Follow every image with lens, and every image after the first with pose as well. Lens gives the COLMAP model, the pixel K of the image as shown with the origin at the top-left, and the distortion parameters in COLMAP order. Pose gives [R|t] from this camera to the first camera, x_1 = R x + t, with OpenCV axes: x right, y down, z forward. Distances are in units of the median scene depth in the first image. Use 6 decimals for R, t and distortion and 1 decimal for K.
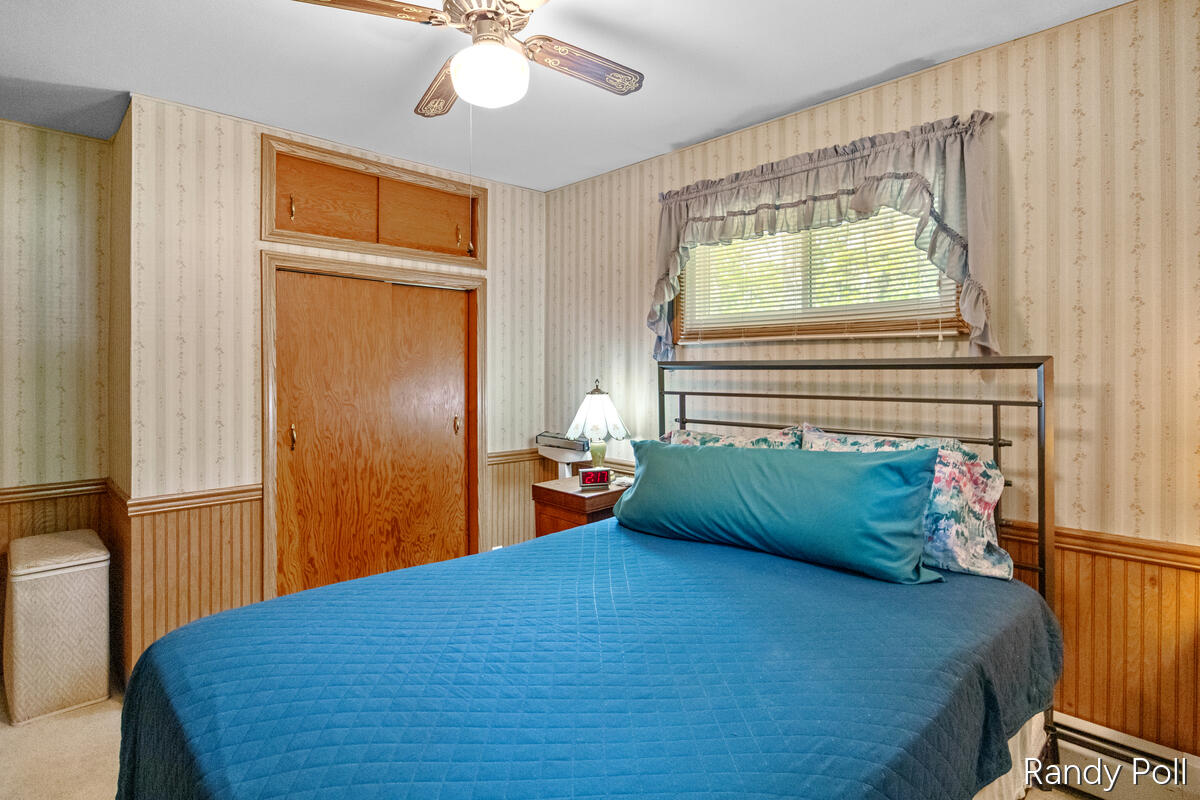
lens RADIAL K [[605.6, 0, 587.6], [0, 605.6, 369.6], [0, 0, 1]] dist [-0.014343, 0.000724]
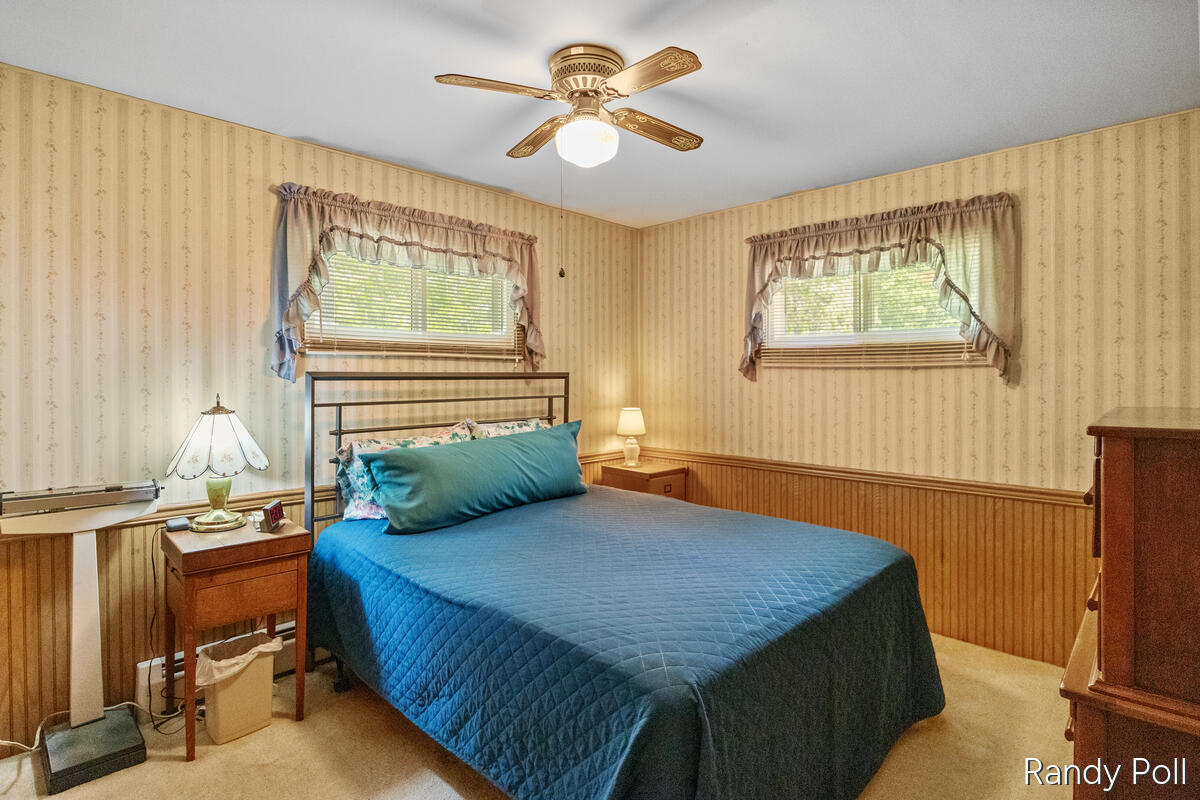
lens RADIAL K [[605.6, 0, 590.8], [0, 605.6, 378.8], [0, 0, 1]] dist [-0.014343, 0.000724]
pose [[-0.019981, -0.002759, 0.999797, -0.951175], [0.003351, 0.999990, 0.002826, -0.004897], [-0.999795, 0.003407, -0.019972, 0.705588]]
